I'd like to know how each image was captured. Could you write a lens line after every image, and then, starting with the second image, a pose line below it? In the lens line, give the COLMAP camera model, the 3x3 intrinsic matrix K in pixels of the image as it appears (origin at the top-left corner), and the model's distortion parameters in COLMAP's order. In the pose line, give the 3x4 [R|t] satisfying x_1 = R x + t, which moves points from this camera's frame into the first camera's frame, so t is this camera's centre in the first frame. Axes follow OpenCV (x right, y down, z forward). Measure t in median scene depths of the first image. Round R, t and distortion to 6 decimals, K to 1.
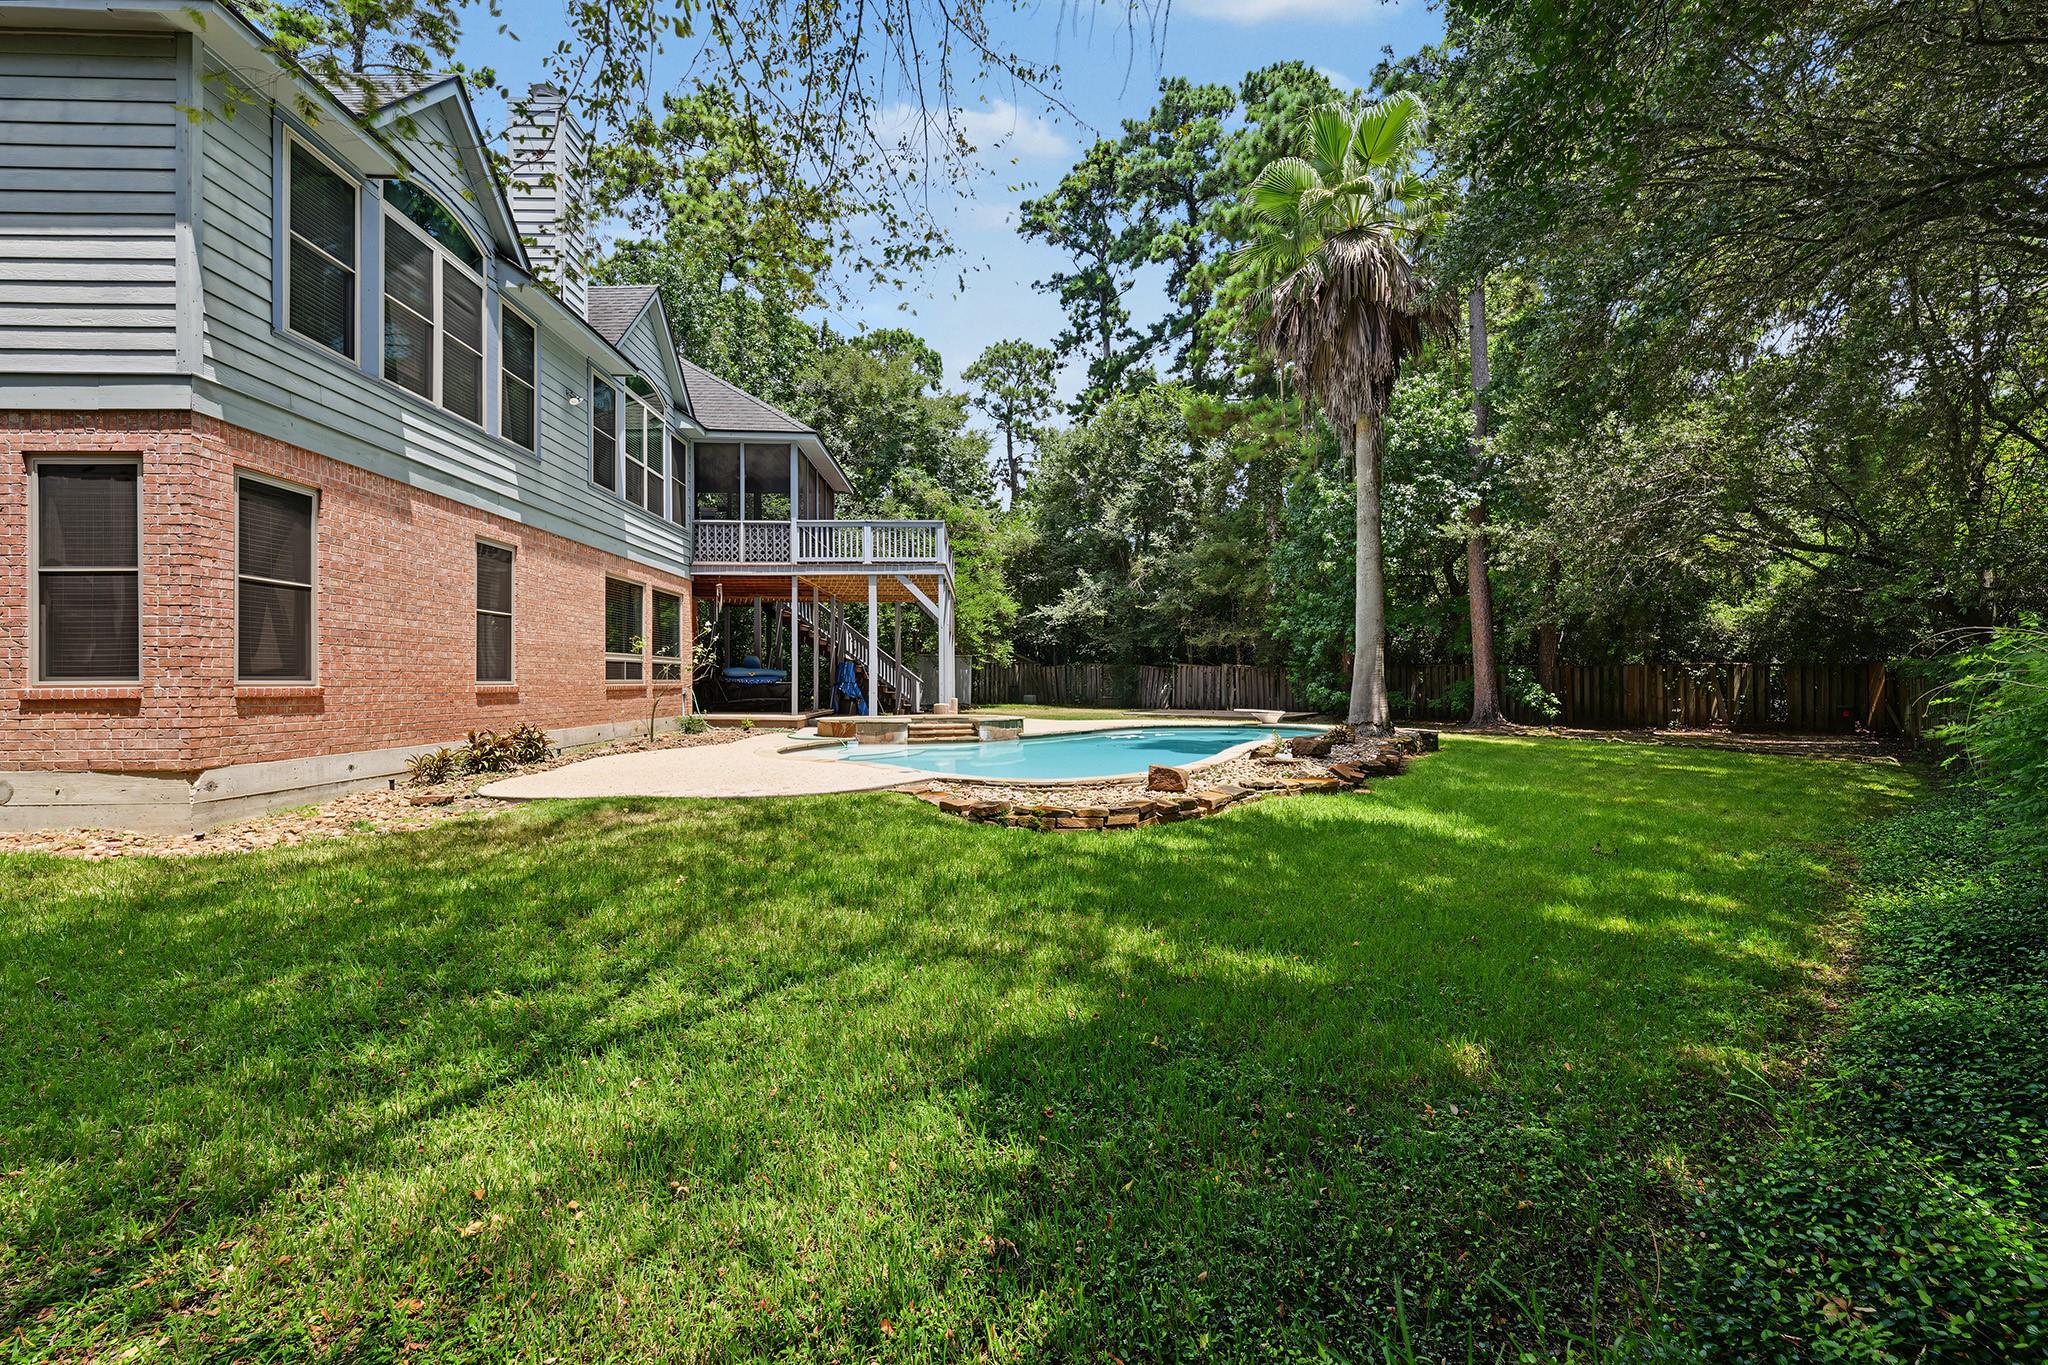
lens RADIAL K [[823.3, 0, 1024.0], [0, 823.3, 682.5], [0, 0, 1]] dist [0.000463, 0.000052]
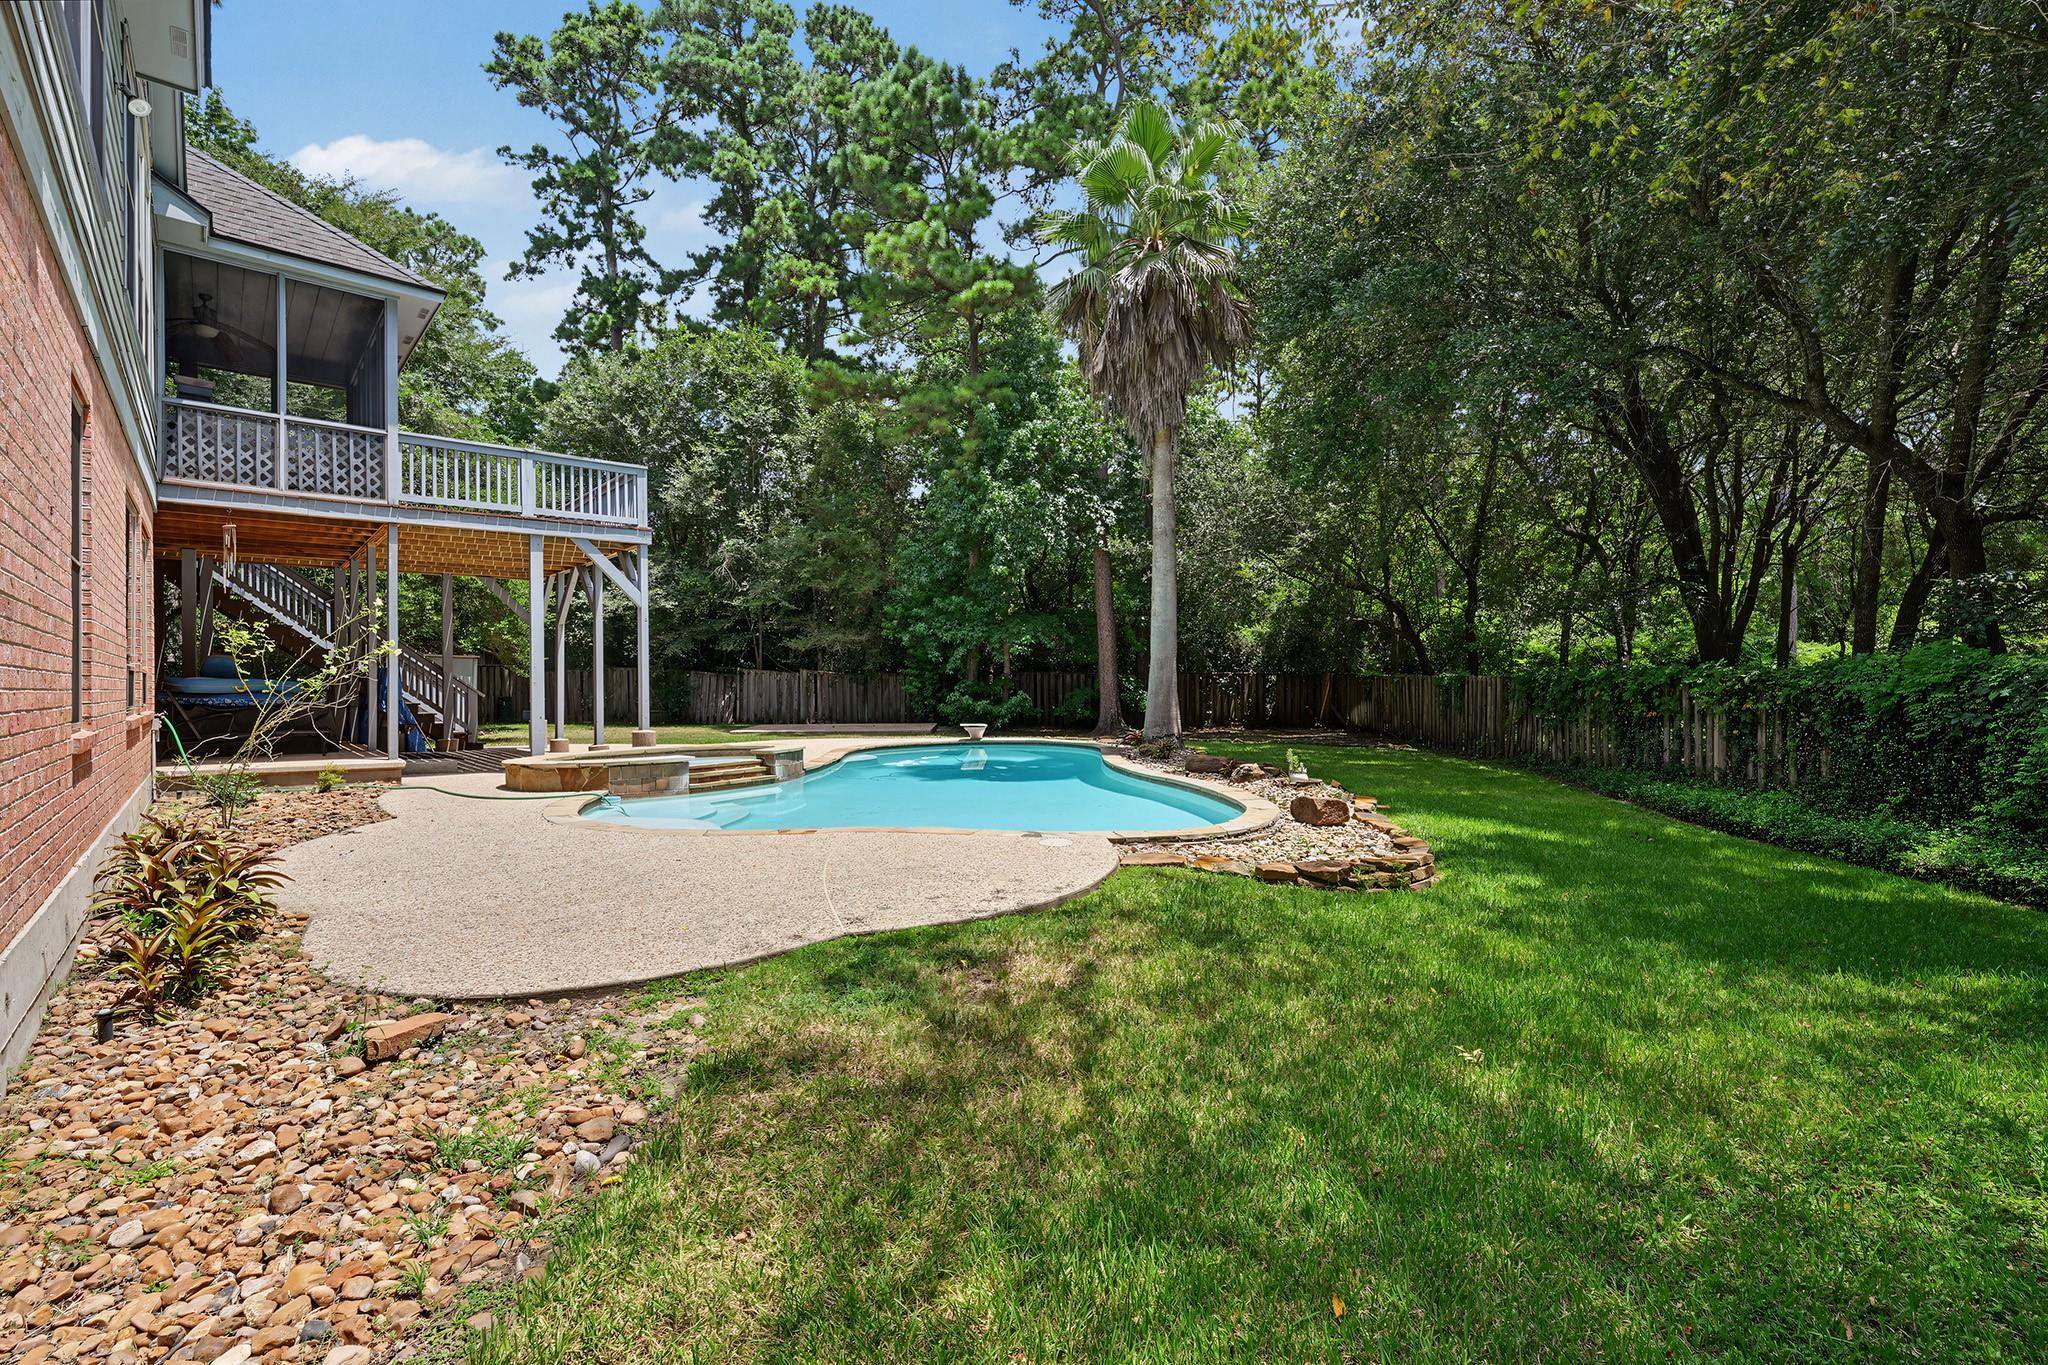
lens RADIAL K [[905.4, 0, 1024.0], [0, 905.4, 682.5], [0, 0, 1]] dist [-0.000682, 0.000448]
pose [[0.780000, -0.003785, 0.625768, -0.170299], [0.006480, 0.999977, -0.002029, -0.005686], [-0.625746, 0.005637, 0.780007, 0.106756]]
